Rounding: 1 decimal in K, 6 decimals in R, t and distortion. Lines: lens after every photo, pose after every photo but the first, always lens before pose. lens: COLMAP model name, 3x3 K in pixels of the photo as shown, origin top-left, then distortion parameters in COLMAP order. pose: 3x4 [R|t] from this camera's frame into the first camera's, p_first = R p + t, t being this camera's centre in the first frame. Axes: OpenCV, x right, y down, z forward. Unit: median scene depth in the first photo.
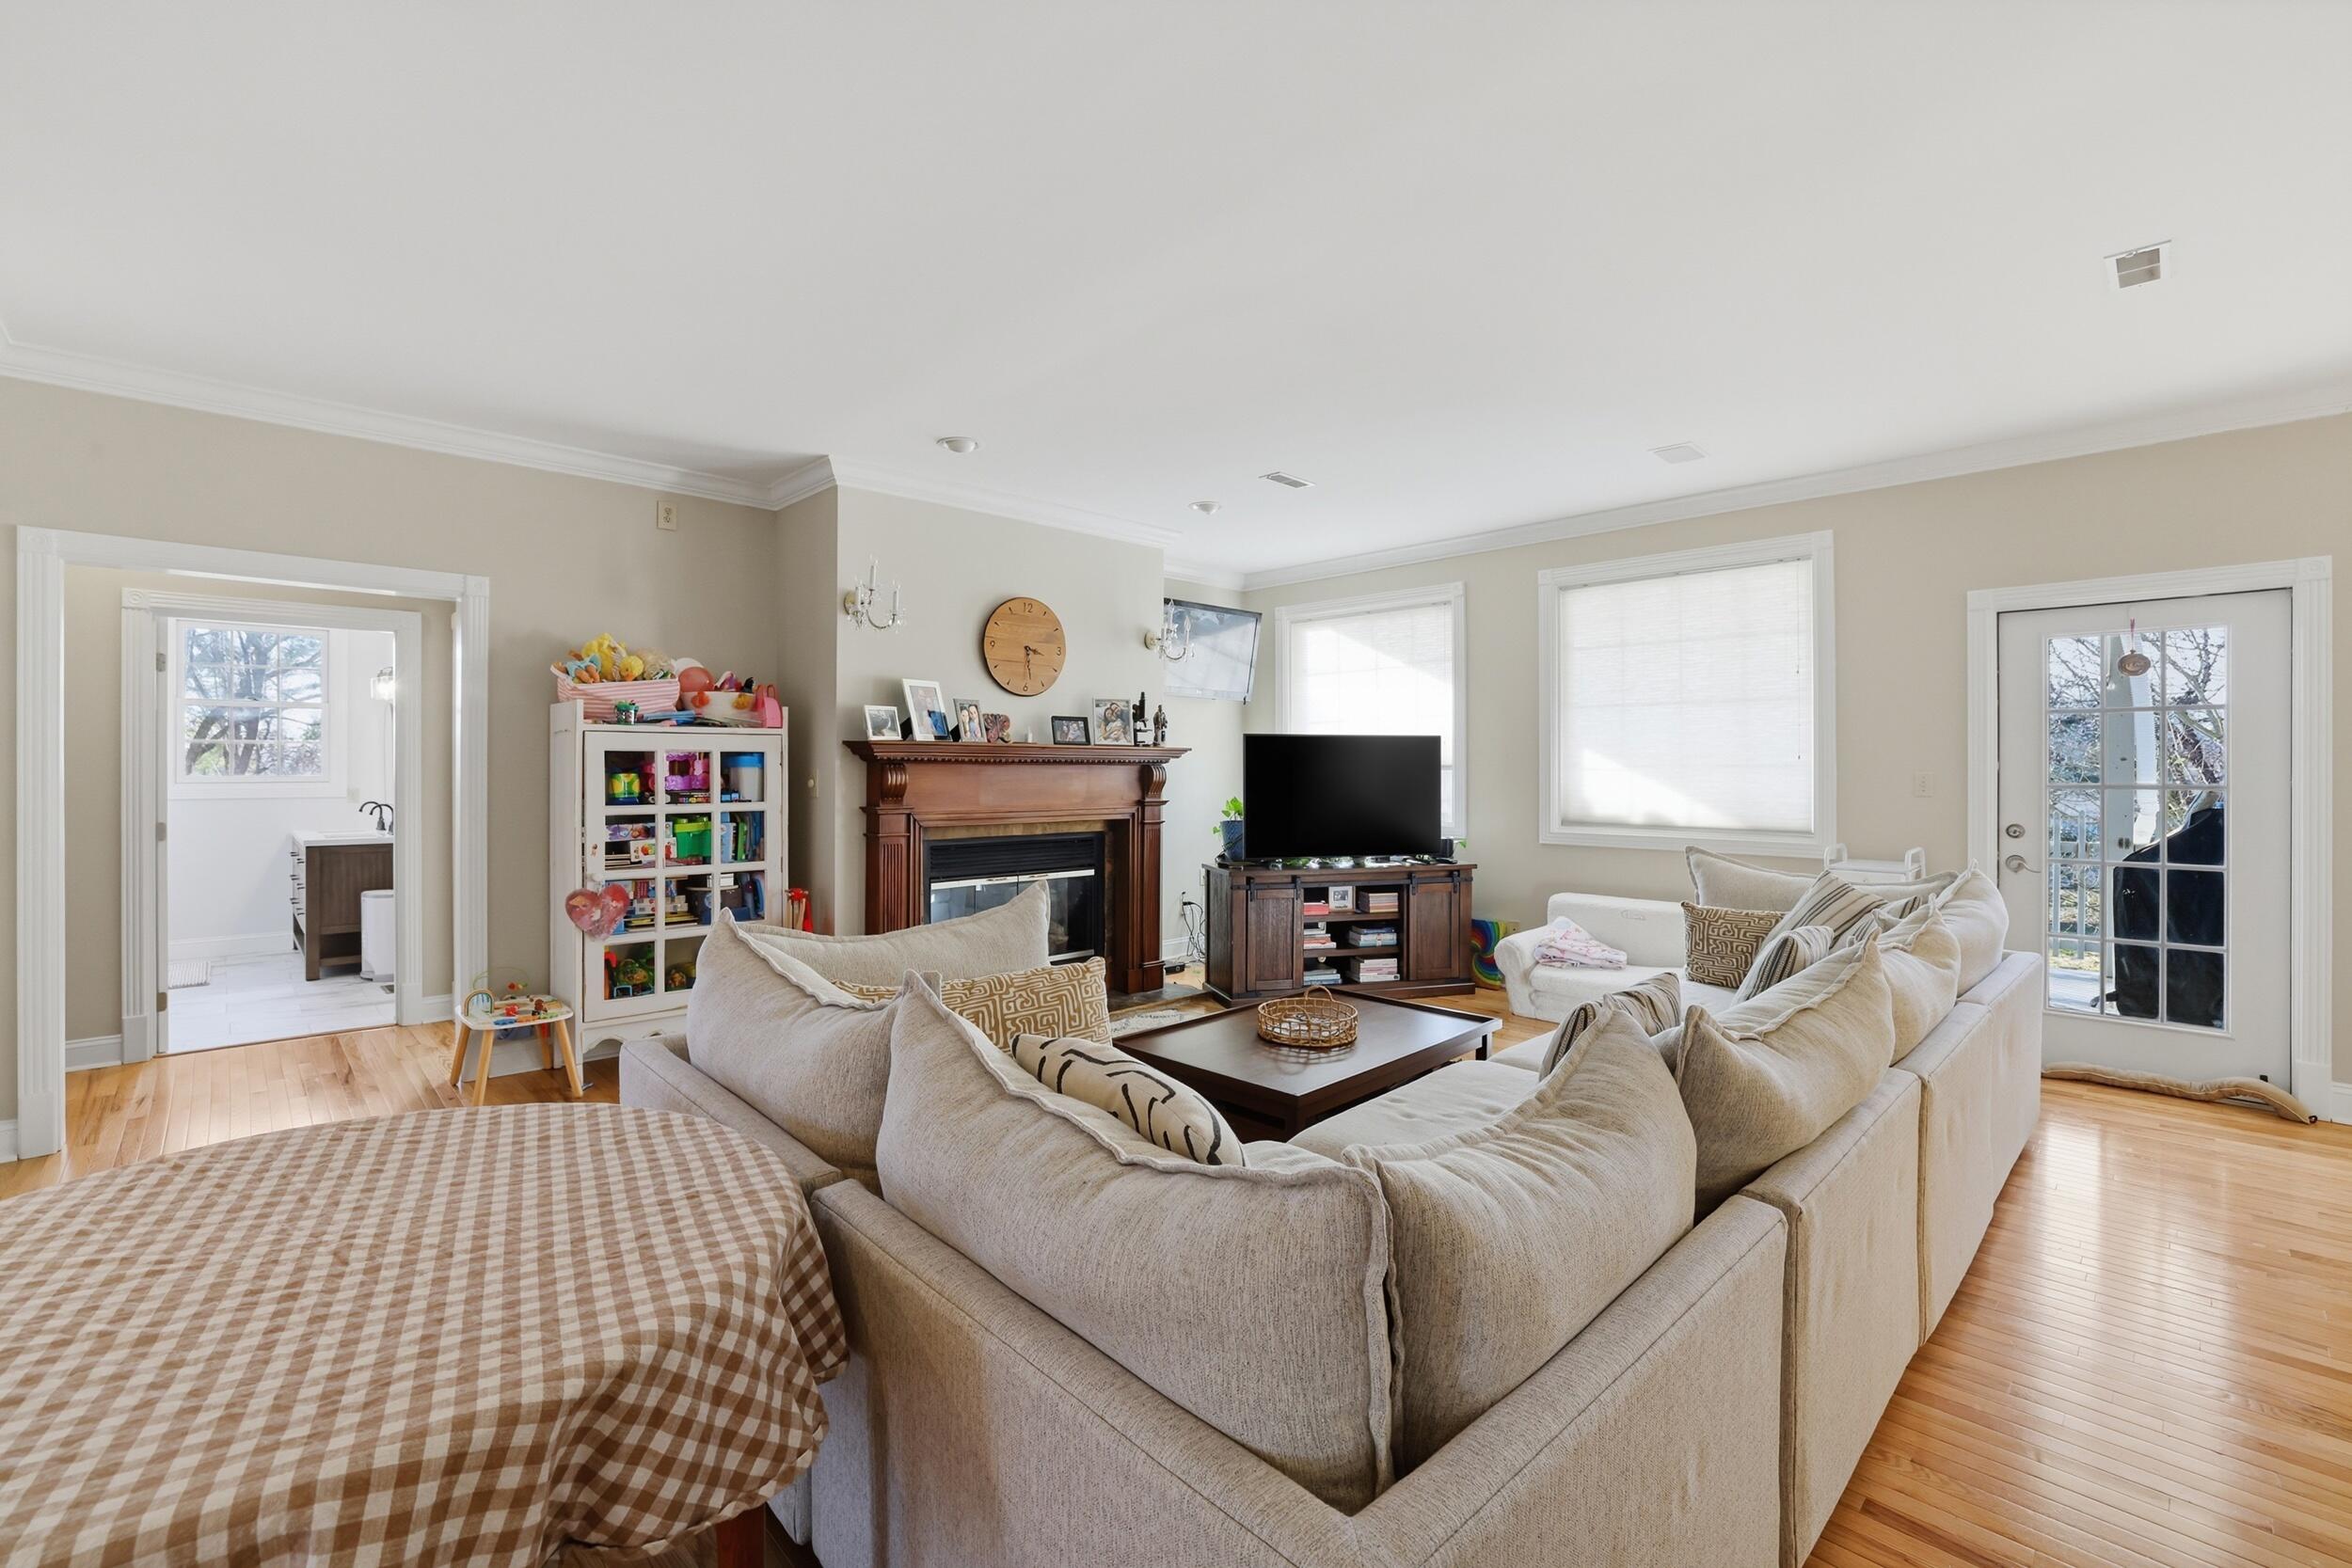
lens RADIAL K [[1001.3, 0, 1166.0], [0, 1001.3, 767.0], [0, 0, 1]] dist [-0.055018, 0.021221]
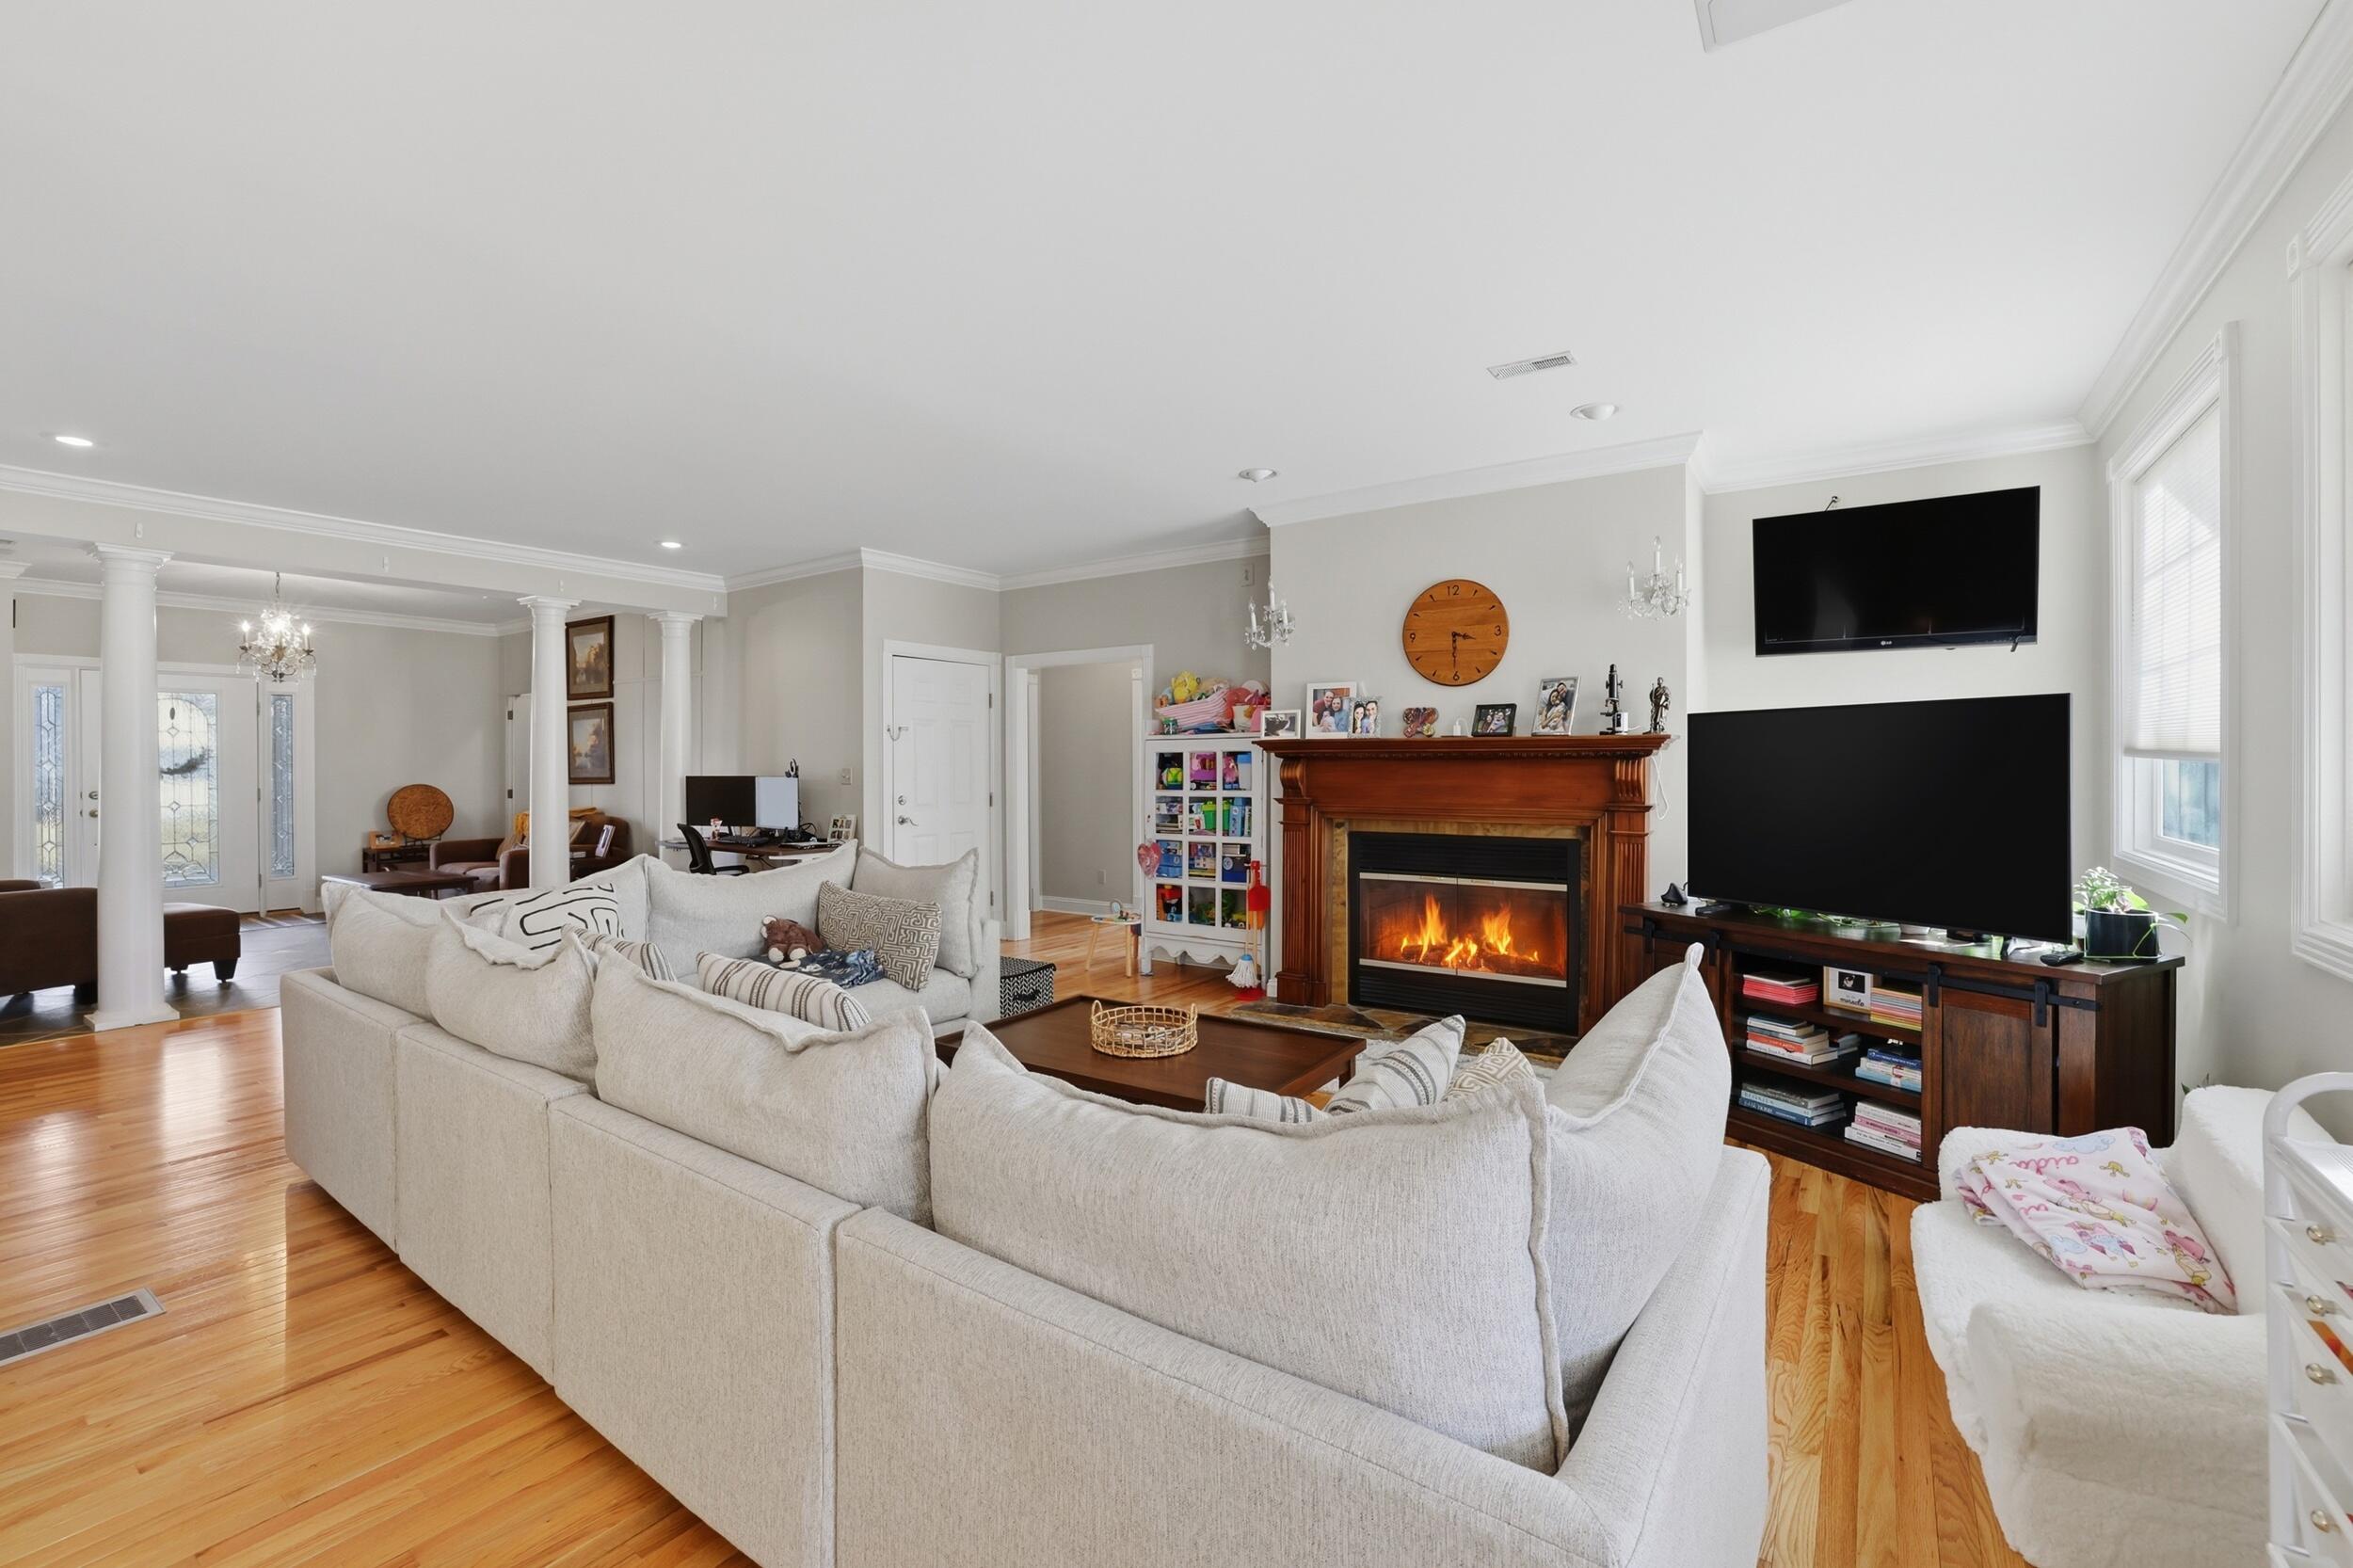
lens RADIAL K [[1001.9, 0, 1166.5], [0, 1001.9, 767.0], [0, 0, 1]] dist [-0.055018, 0.021221]
pose [[0.204136, 0.000278, -0.978942, 0.754472], [0.004406, 0.999990, 0.001203, 0.002481], [0.978933, -0.004559, 0.204133, 0.577404]]
